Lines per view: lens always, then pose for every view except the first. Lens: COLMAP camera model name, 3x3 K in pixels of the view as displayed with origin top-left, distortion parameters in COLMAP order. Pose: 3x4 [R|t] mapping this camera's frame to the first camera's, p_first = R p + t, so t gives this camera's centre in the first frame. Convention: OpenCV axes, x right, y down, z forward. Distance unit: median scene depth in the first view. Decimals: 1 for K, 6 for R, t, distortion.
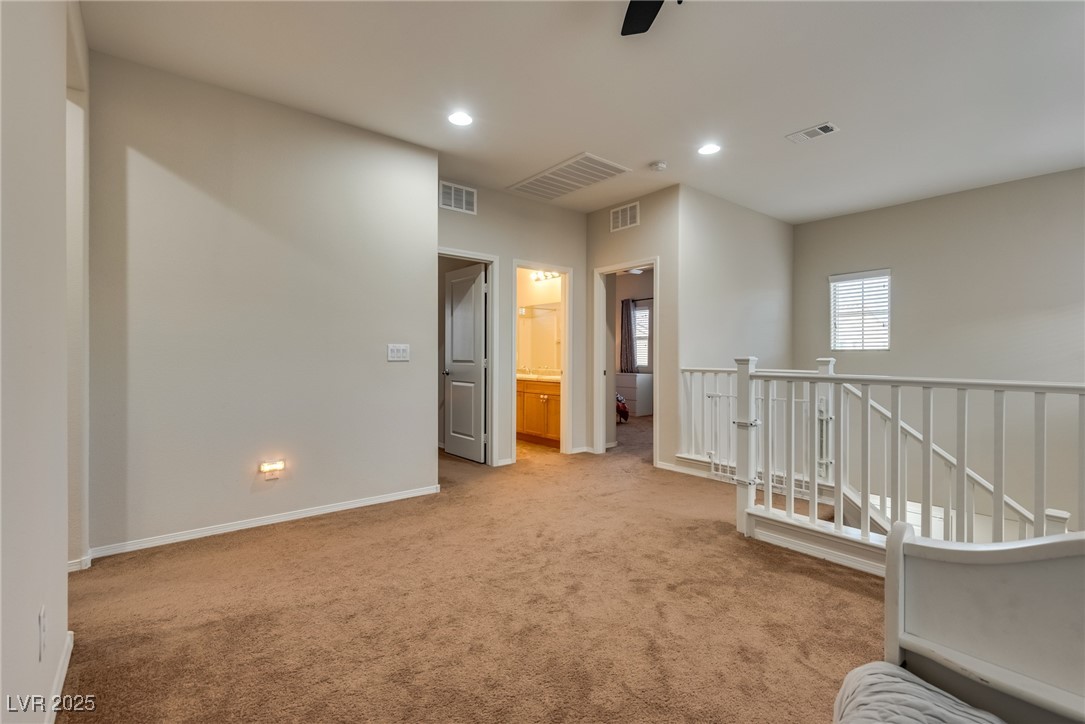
lens RADIAL K [[502.4, 0, 523.5], [0, 502.4, 352.6], [0, 0, 1]] dist [0.012693, -0.002297]
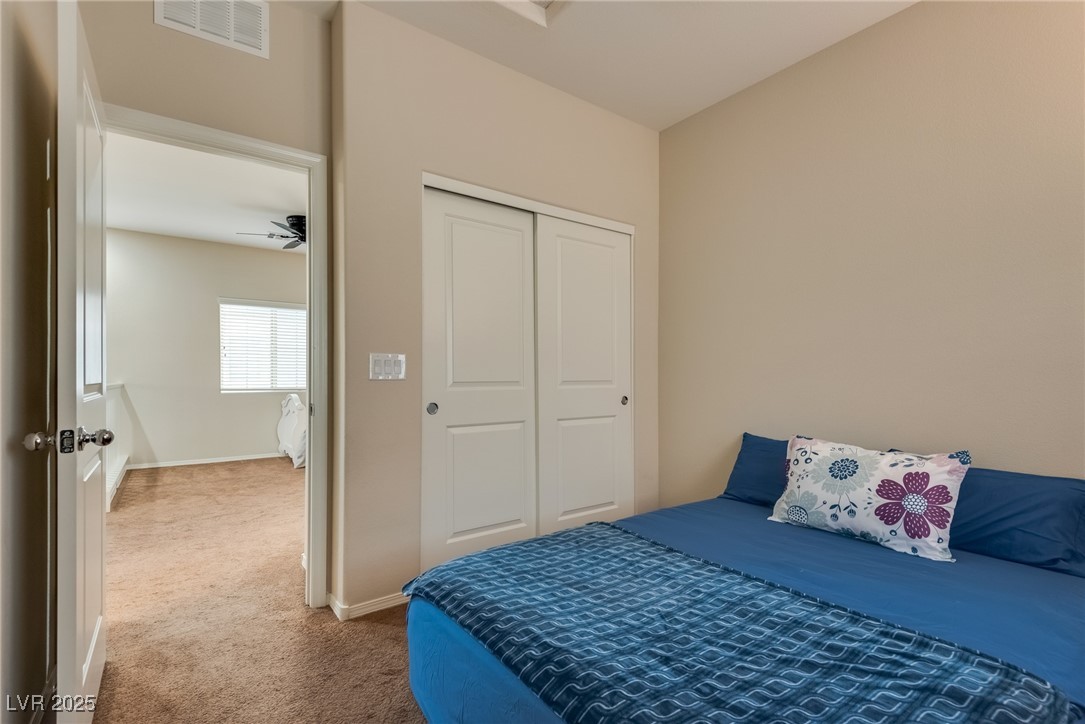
lens RADIAL K [[502.4, 0, 546.5], [0, 502.4, 364.5], [0, 0, 1]] dist [0.012693, -0.002297]
pose [[-0.999859, 0.002908, 0.016517, -0.663584], [0.002689, 0.999908, -0.013293, 0.004173], [-0.016554, -0.013246, -0.999775, 2.151840]]
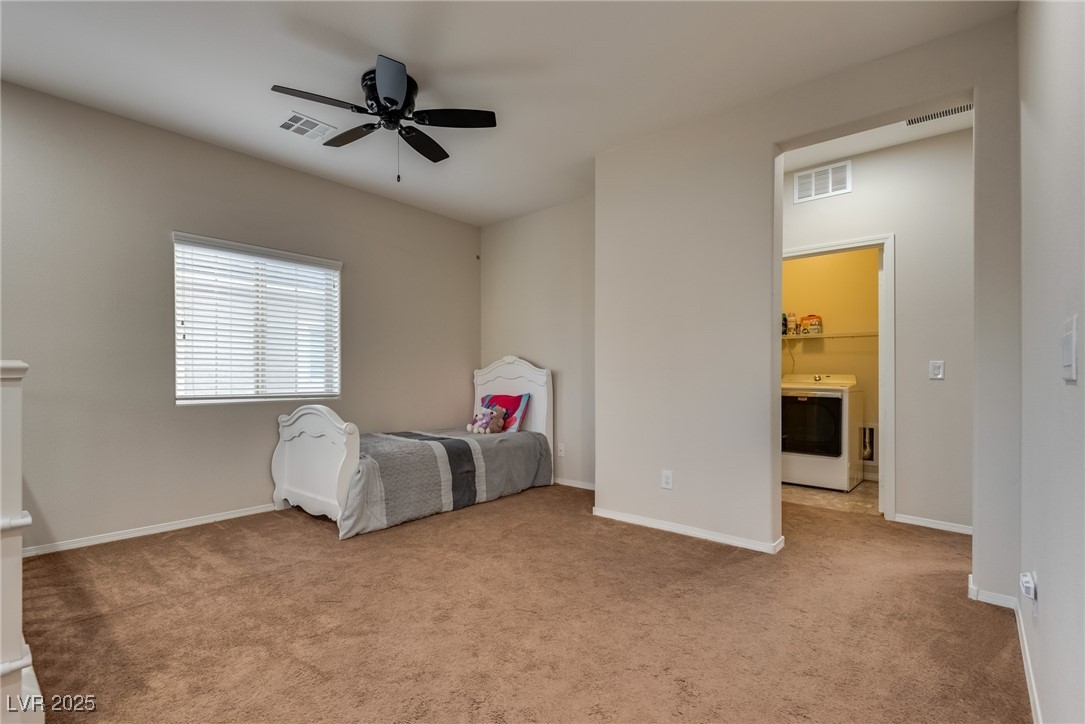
lens RADIAL K [[502.4, 0, 519.8], [0, 502.4, 375.3], [0, 0, 1]] dist [0.012693, -0.002297]
pose [[-0.982881, -0.001144, -0.184236, 0.100967], [-0.001502, 0.999997, 0.001805, 0.018821], [0.184233, 0.002051, -0.982880, 1.425724]]
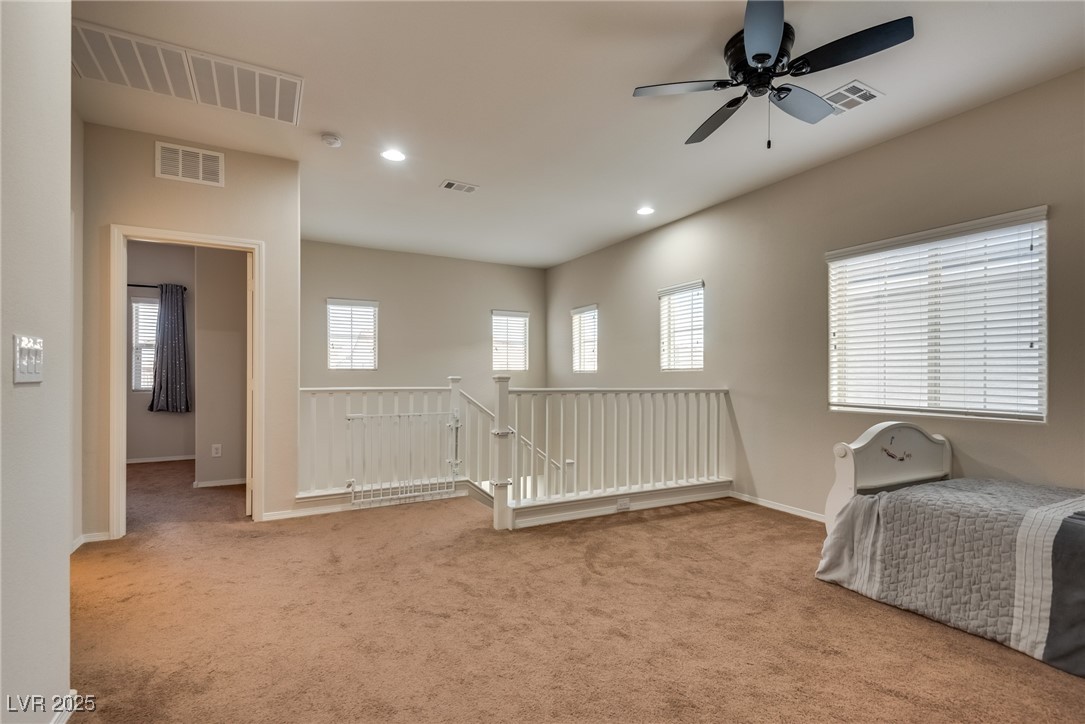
lens RADIAL K [[502.4, 0, 548.2], [0, 502.4, 380.4], [0, 0, 1]] dist [0.012693, -0.002297]
pose [[0.142998, -0.006852, 0.989699, -0.642167], [-0.006704, 0.999946, 0.007892, 0.010838], [-0.989700, -0.007764, 0.142945, 0.708230]]
